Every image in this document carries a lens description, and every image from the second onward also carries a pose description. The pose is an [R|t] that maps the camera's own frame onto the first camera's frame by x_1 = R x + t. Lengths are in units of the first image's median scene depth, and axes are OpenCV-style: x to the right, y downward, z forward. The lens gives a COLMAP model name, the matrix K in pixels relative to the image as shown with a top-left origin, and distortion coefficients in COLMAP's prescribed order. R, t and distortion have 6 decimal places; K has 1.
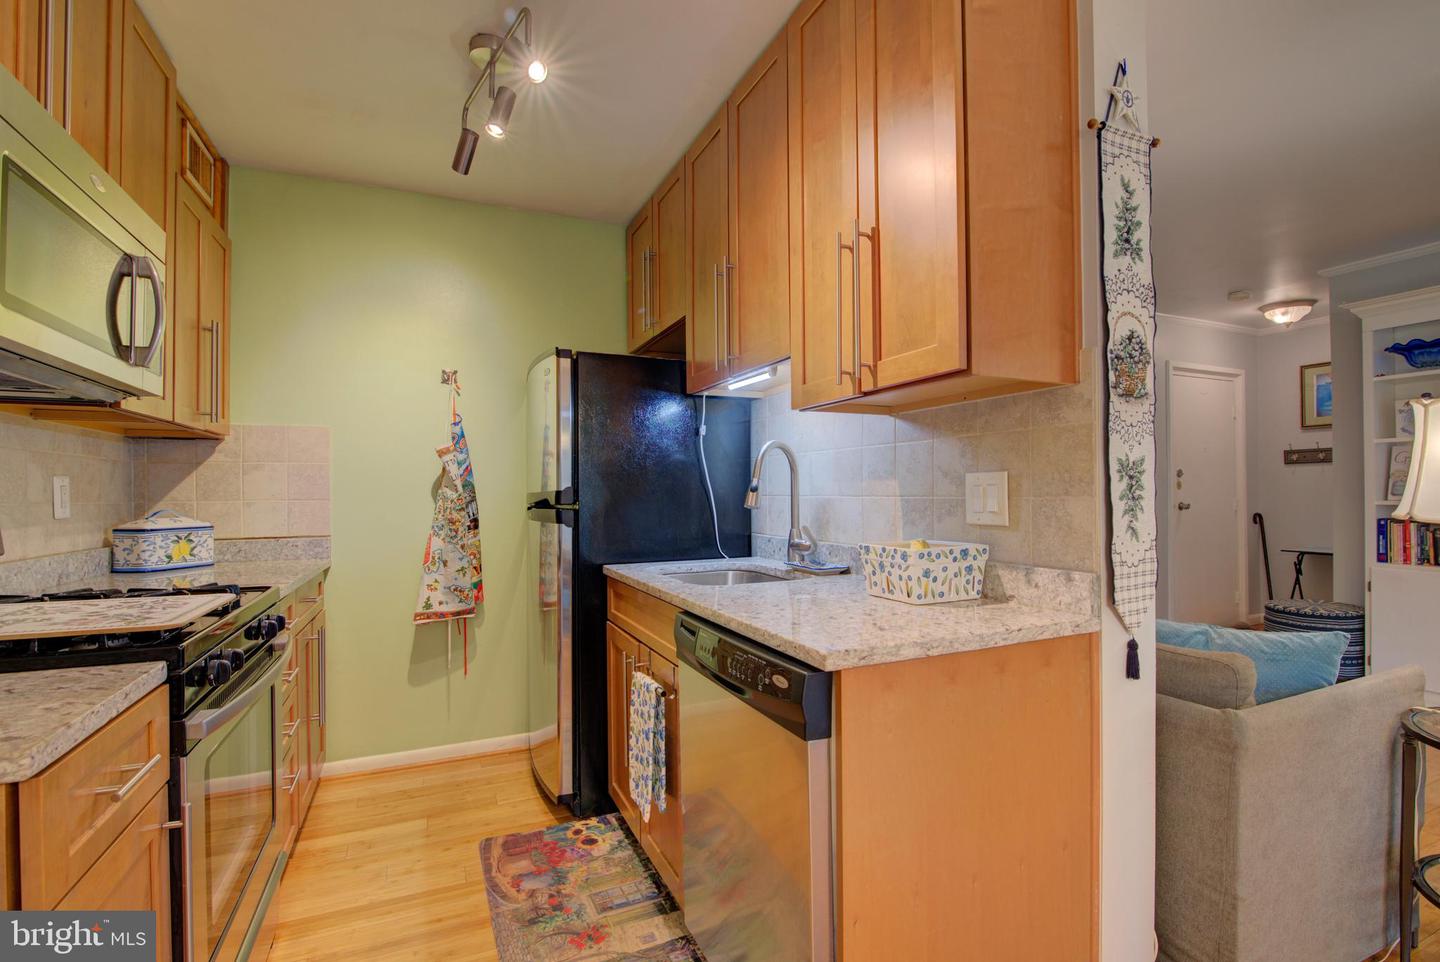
lens RADIAL K [[657.4, 0, 703.2], [0, 657.4, 485.8], [0, 0, 1]] dist [-0.021167, 0.001543]
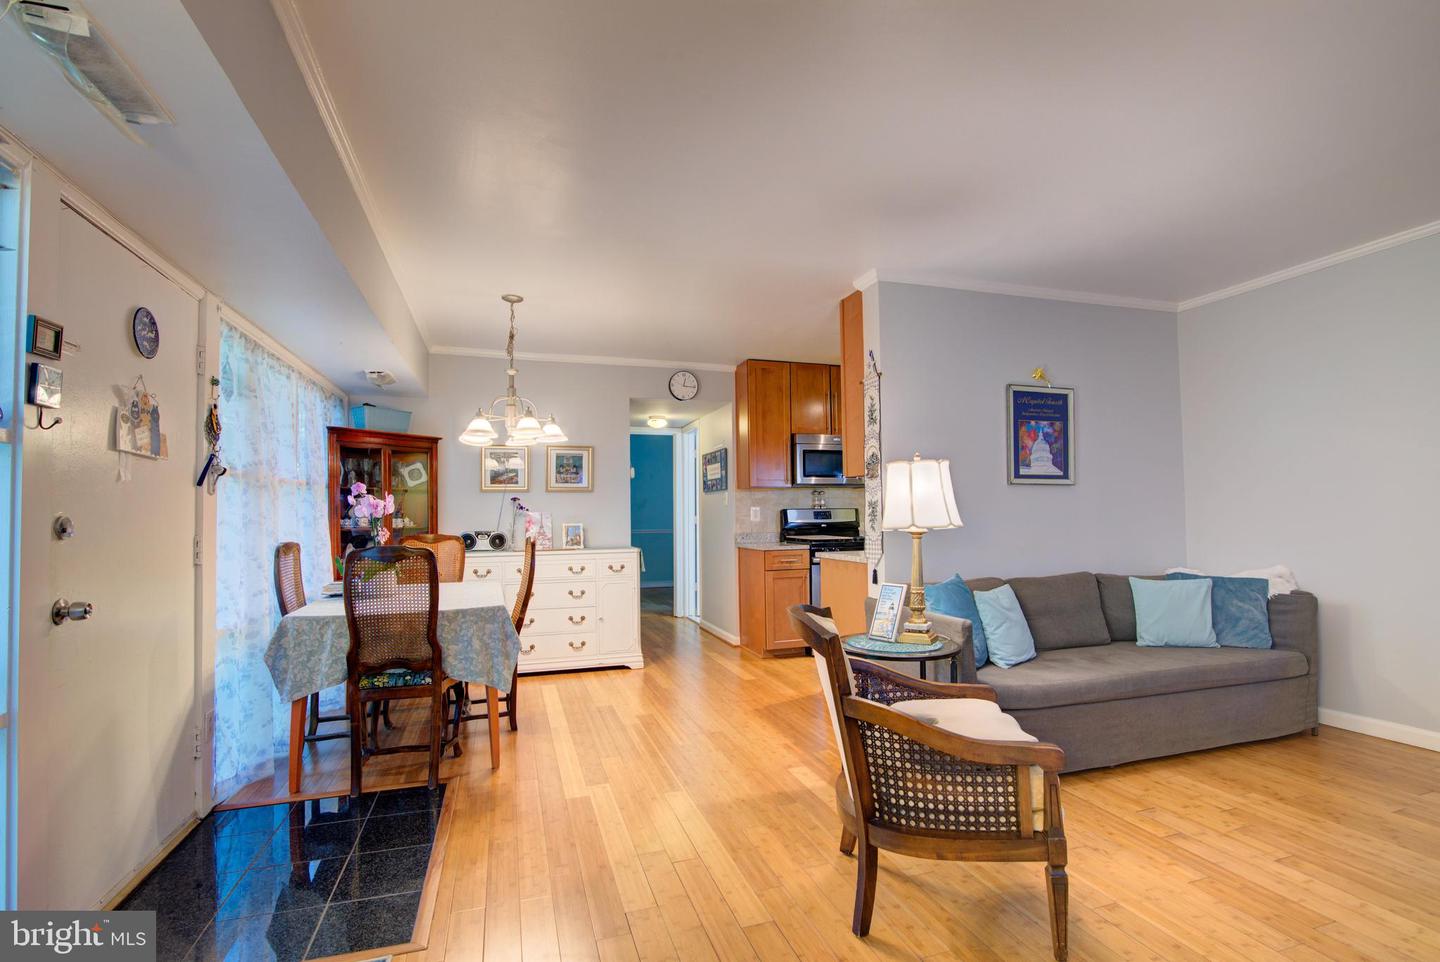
lens RADIAL K [[657.4, 0, 725.3], [0, 657.4, 502.7], [0, 0, 1]] dist [-0.021167, 0.001543]
pose [[-0.091685, -0.009319, -0.995744, 1.954404], [0.022509, 0.999681, -0.011429, -0.009349], [0.995534, -0.023461, -0.091446, 0.369170]]
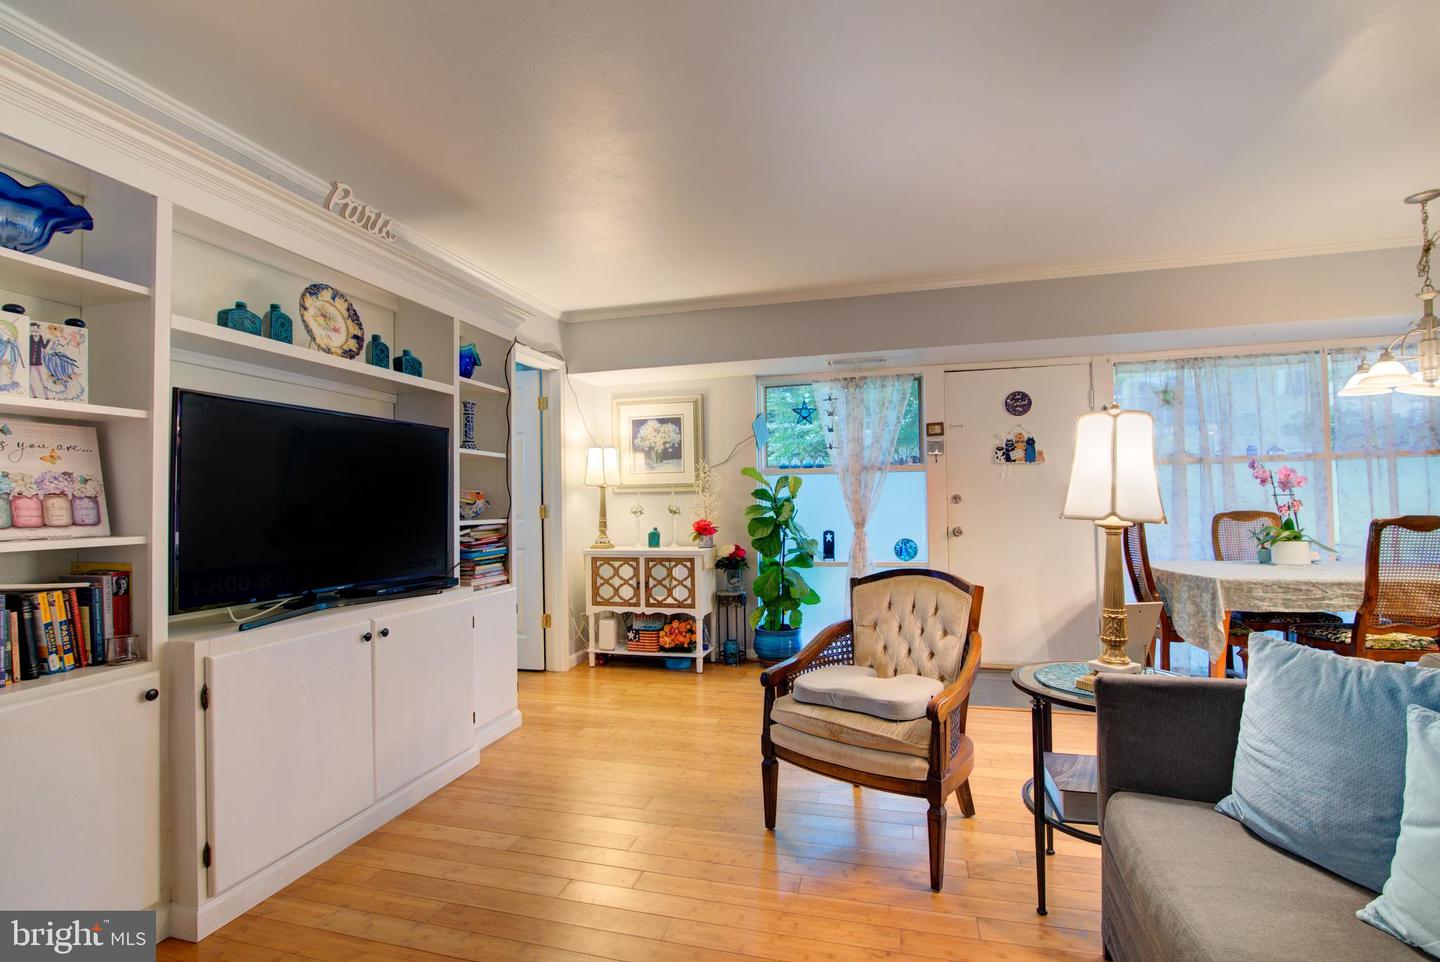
lens RADIAL K [[657.4, 0, 719.5], [0, 657.4, 490.4], [0, 0, 1]] dist [-0.021167, 0.001543]
pose [[-0.783423, 0.028777, 0.620823, 0.678409], [0.015613, 0.999523, -0.026629, 0.009861], [-0.621293, -0.011169, -0.783499, 1.458841]]
